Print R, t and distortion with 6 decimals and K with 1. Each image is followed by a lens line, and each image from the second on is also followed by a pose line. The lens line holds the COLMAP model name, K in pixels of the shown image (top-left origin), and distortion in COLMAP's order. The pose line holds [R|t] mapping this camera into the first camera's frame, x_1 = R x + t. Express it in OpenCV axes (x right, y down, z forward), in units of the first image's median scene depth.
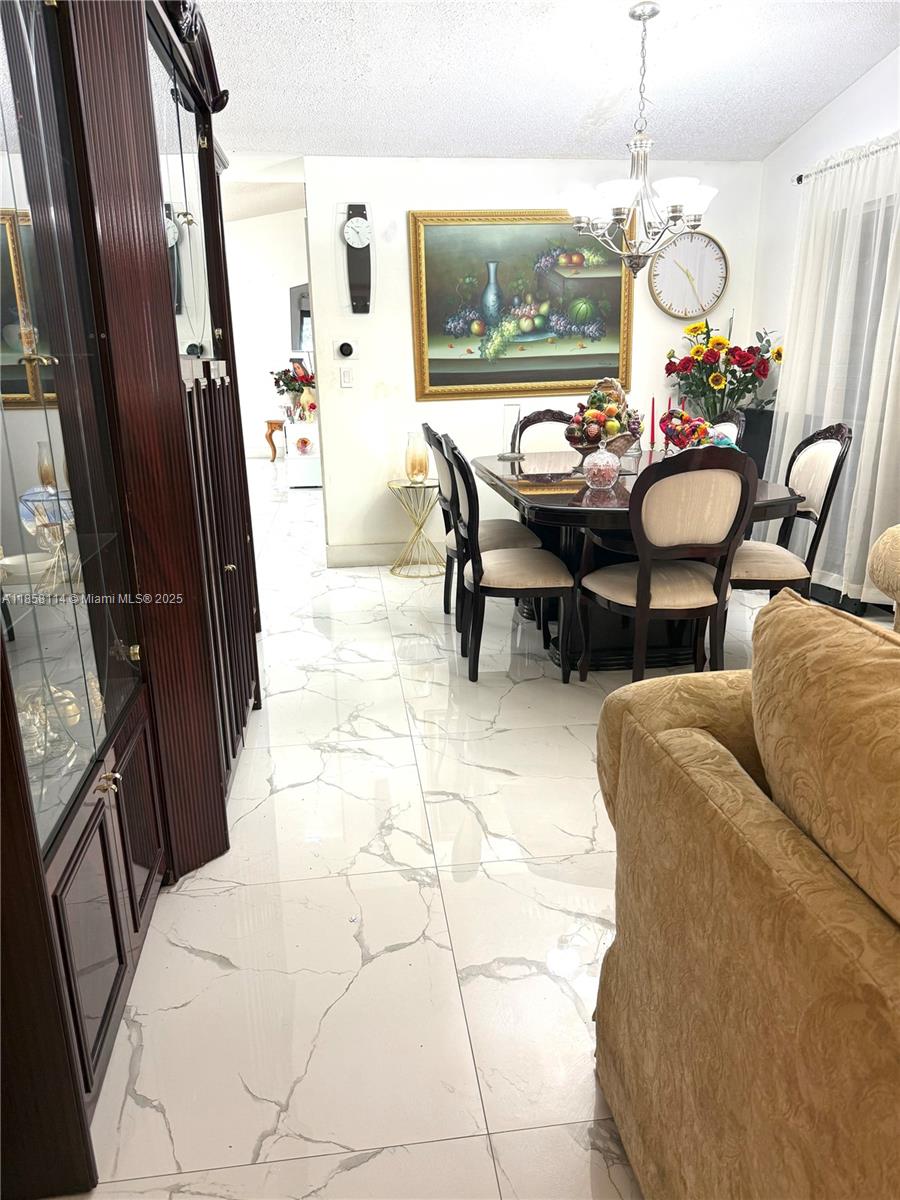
lens RADIAL K [[844.1, 0, 447.5], [0, 844.1, 607.2], [0, 0, 1]] dist [0.114453, -0.220678]
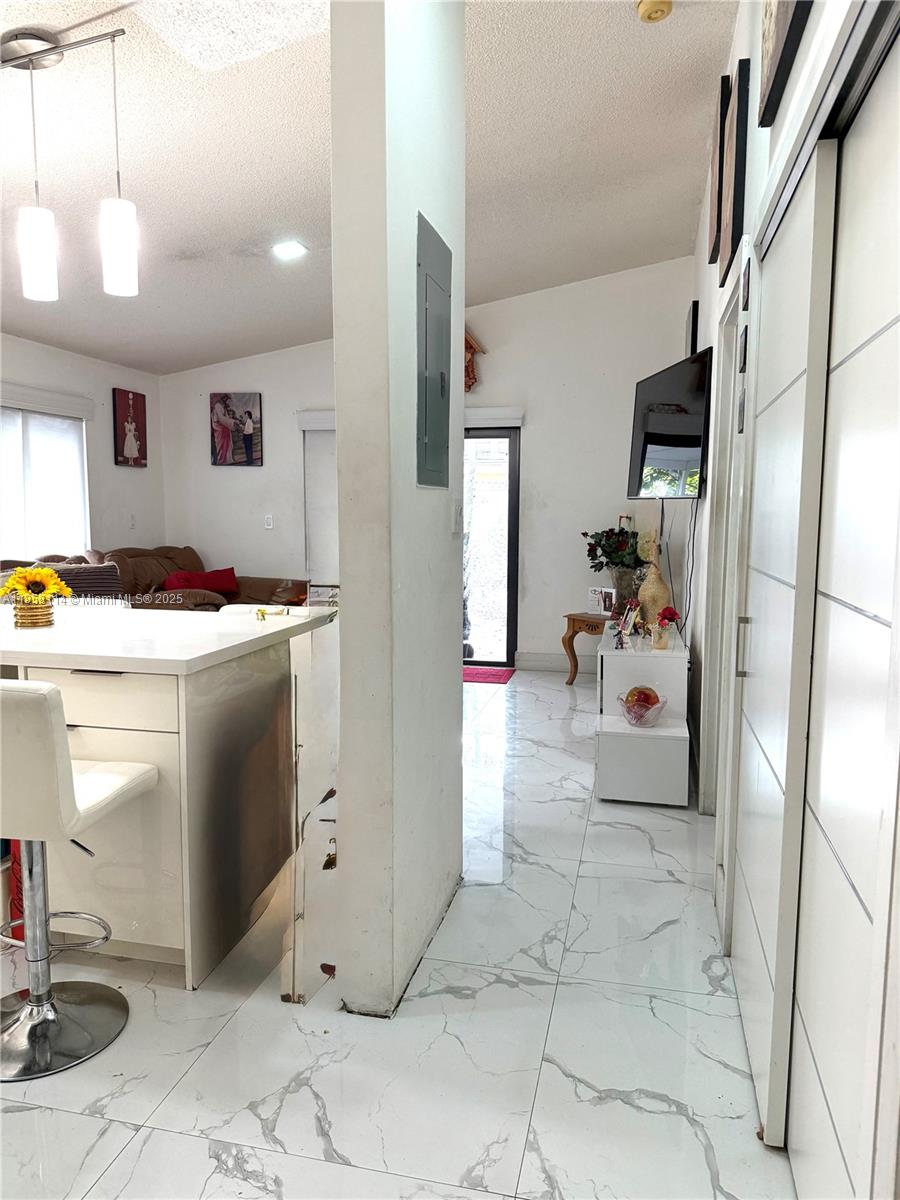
lens RADIAL K [[840.6, 0, 451.3], [0, 840.6, 614.3], [0, 0, 1]] dist [0.115543, -0.220588]
pose [[0.939135, 0.067890, -0.336772, -0.093860], [-0.122009, 0.982287, -0.142221, -0.128024], [0.321152, 0.174654, 0.930783, 0.443694]]
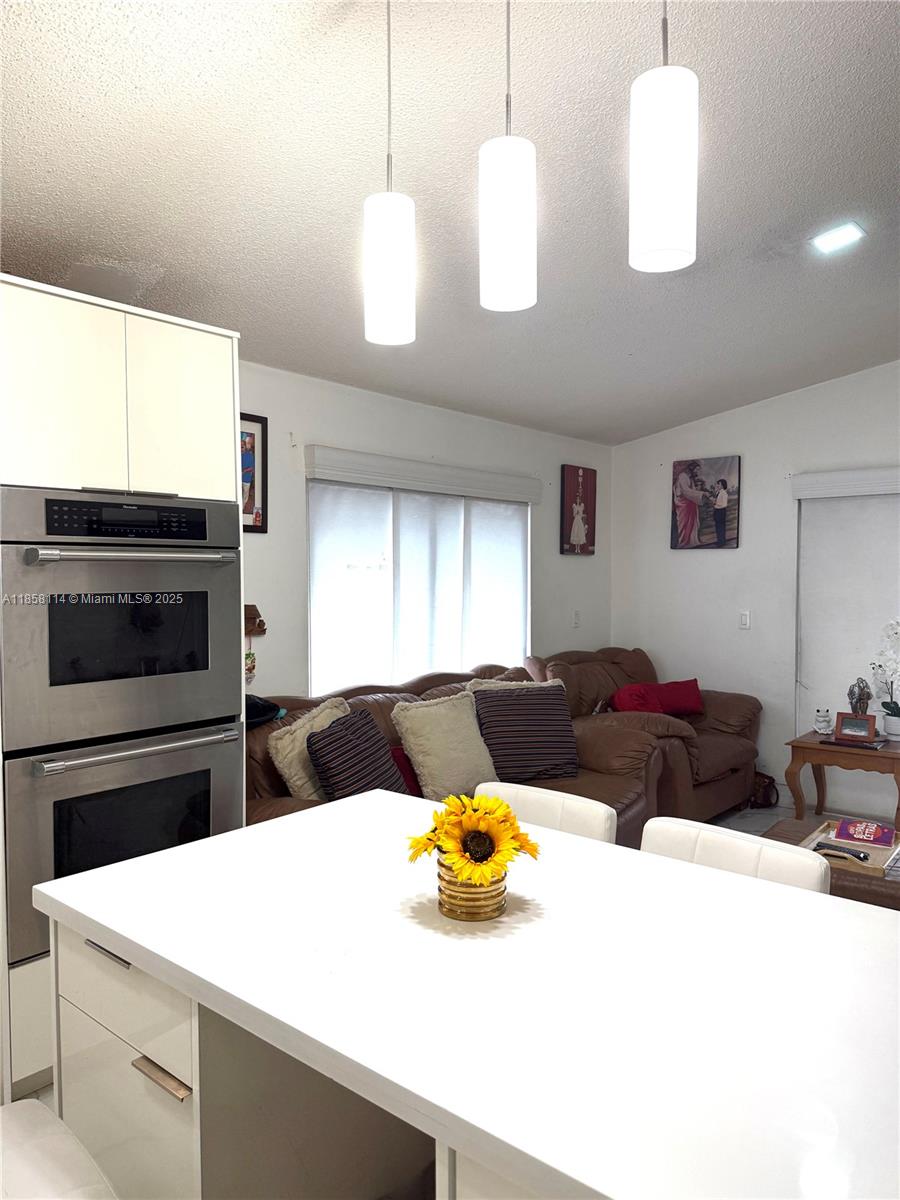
lens RADIAL K [[844.1, 0, 447.5], [0, 844.1, 607.2], [0, 0, 1]] dist [0.114453, -0.220678]
pose [[0.676787, 0.043162, -0.734912, -0.200804], [-0.218464, 0.965086, -0.144506, -0.170360], [0.703017, 0.258352, 0.662587, 0.536357]]
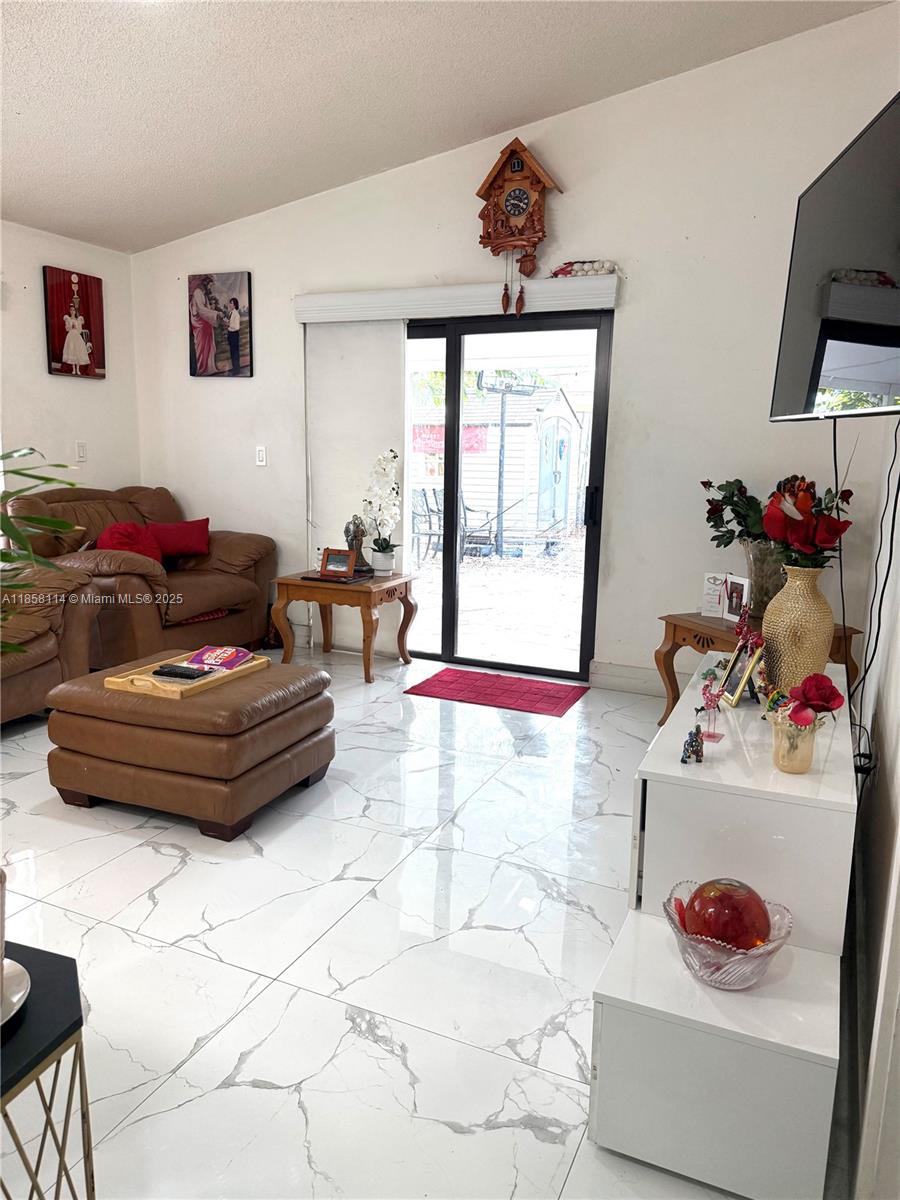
lens RADIAL K [[844.1, 0, 447.5], [0, 844.1, 607.2], [0, 0, 1]] dist [0.114453, -0.220678]
pose [[0.849321, 0.135905, -0.510083, -0.109280], [-0.187254, 0.981017, -0.050409, -0.186762], [0.493549, 0.138328, 0.858647, 0.649810]]
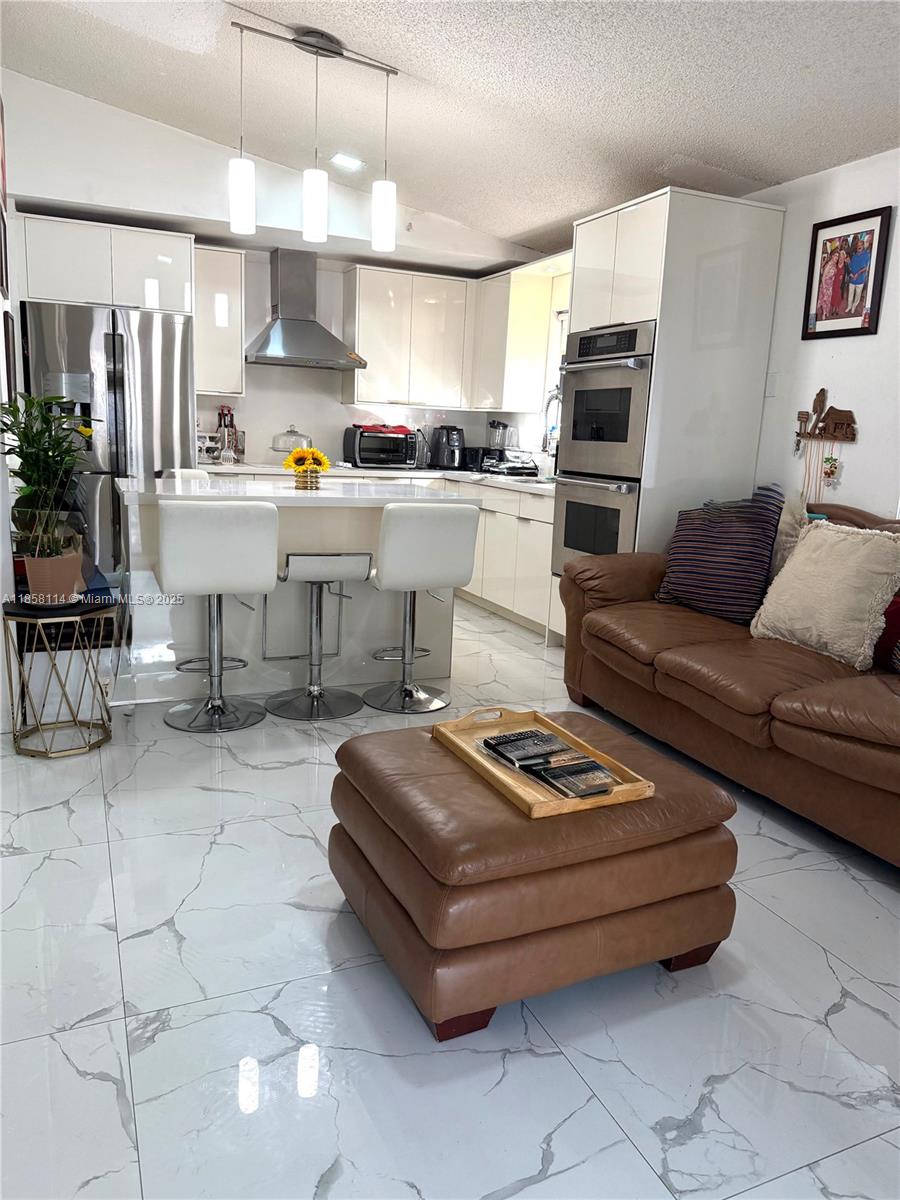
lens RADIAL K [[844.1, 0, 447.5], [0, 844.1, 607.2], [0, 0, 1]] dist [0.114453, -0.220678]
pose [[-0.959000, 0.035612, -0.281160, -0.248419], [-0.105638, 0.875662, 0.471229, -0.276672], [0.262983, 0.481610, -0.835998, 0.979738]]
